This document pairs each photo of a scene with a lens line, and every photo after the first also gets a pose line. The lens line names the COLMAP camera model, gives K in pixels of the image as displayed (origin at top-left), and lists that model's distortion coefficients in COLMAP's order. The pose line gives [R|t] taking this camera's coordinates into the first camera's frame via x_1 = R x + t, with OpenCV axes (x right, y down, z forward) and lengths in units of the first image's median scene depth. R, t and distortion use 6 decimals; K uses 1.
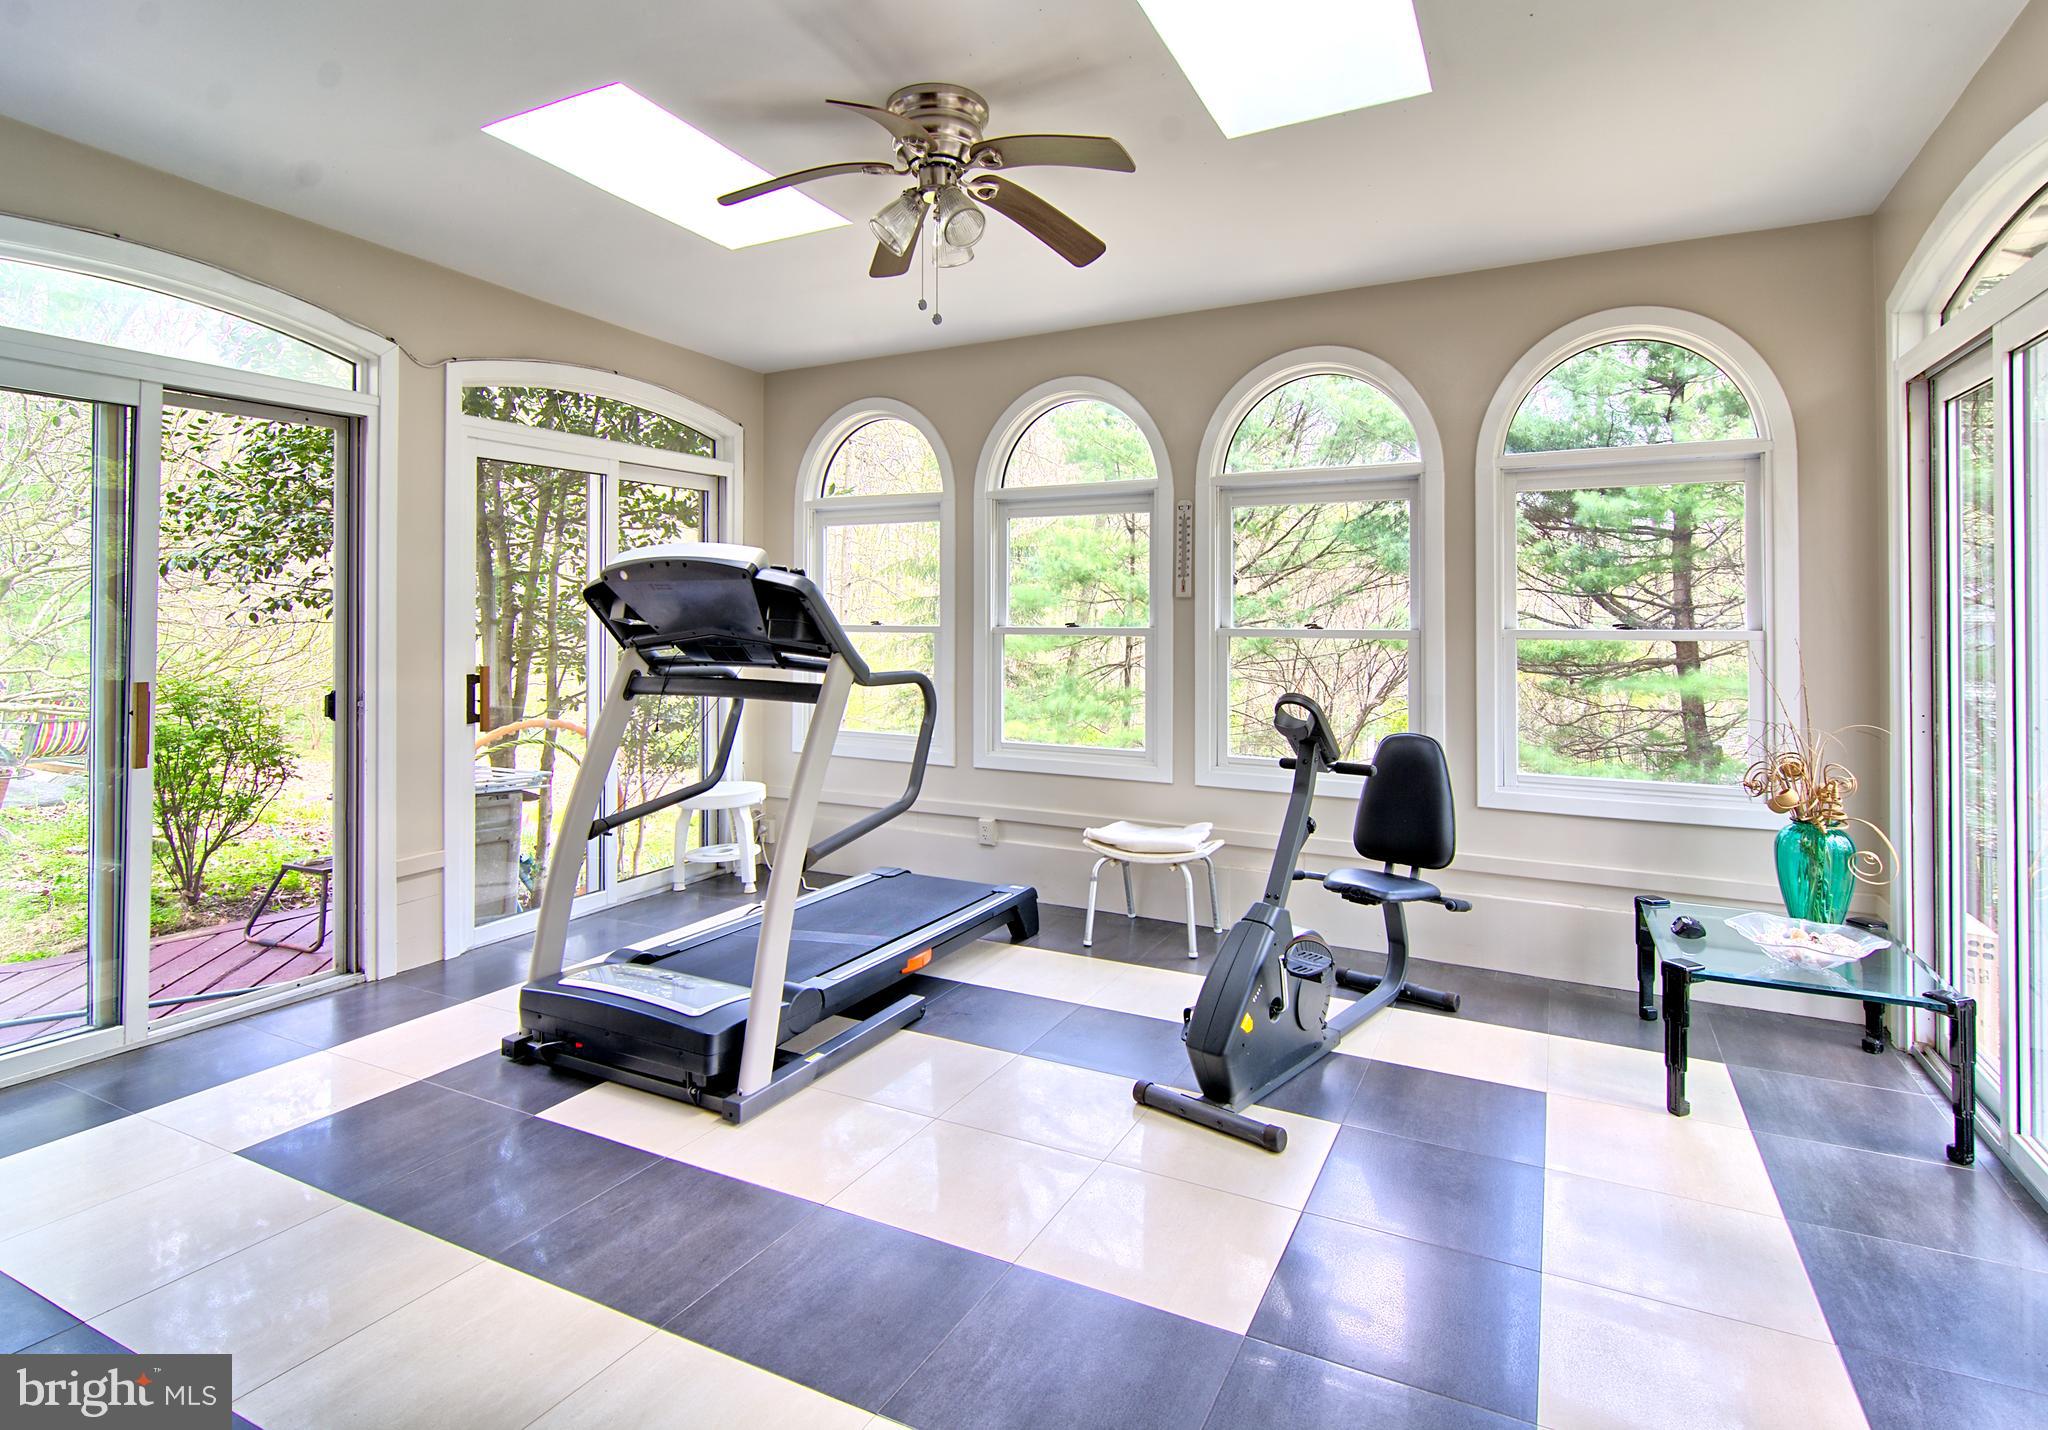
lens RADIAL K [[1032.3, 0, 1024.0], [0, 1032.3, 715.0], [0, 0, 1]] dist [0.000811, 0.000254]
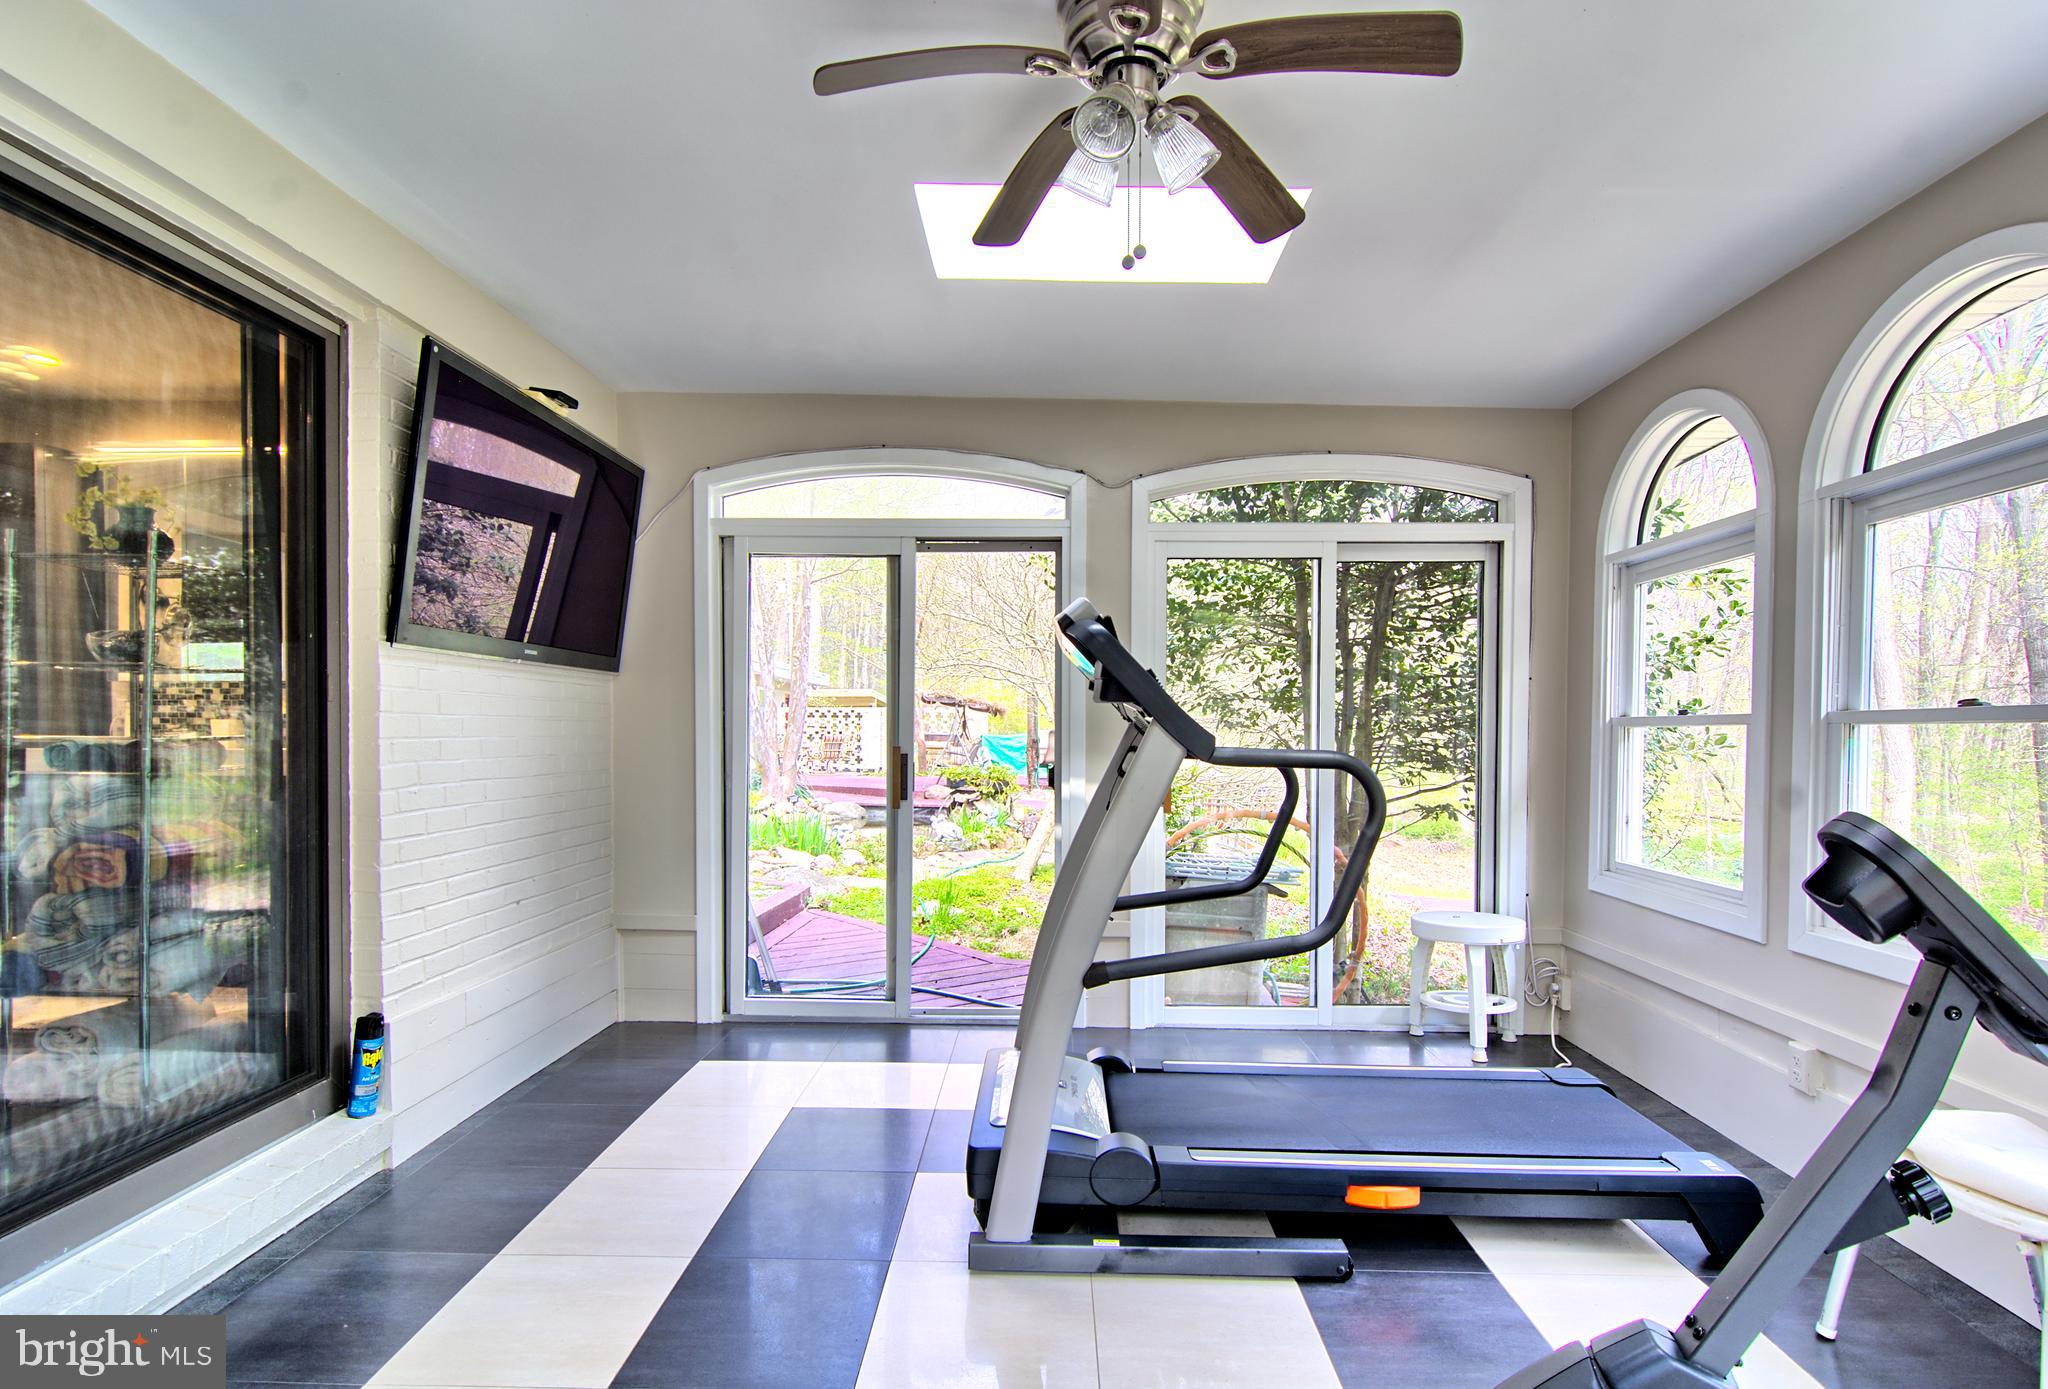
lens RADIAL K [[1007.1, 0, 1024.0], [0, 1007.1, 694.5], [0, 0, 1]] dist [0.000650, -0.000232]
pose [[0.451621, -0.036817, -0.891450, 0.353556], [-0.096731, 0.991238, -0.089943, 0.000768], [0.886951, 0.126851, 0.444103, 0.438817]]
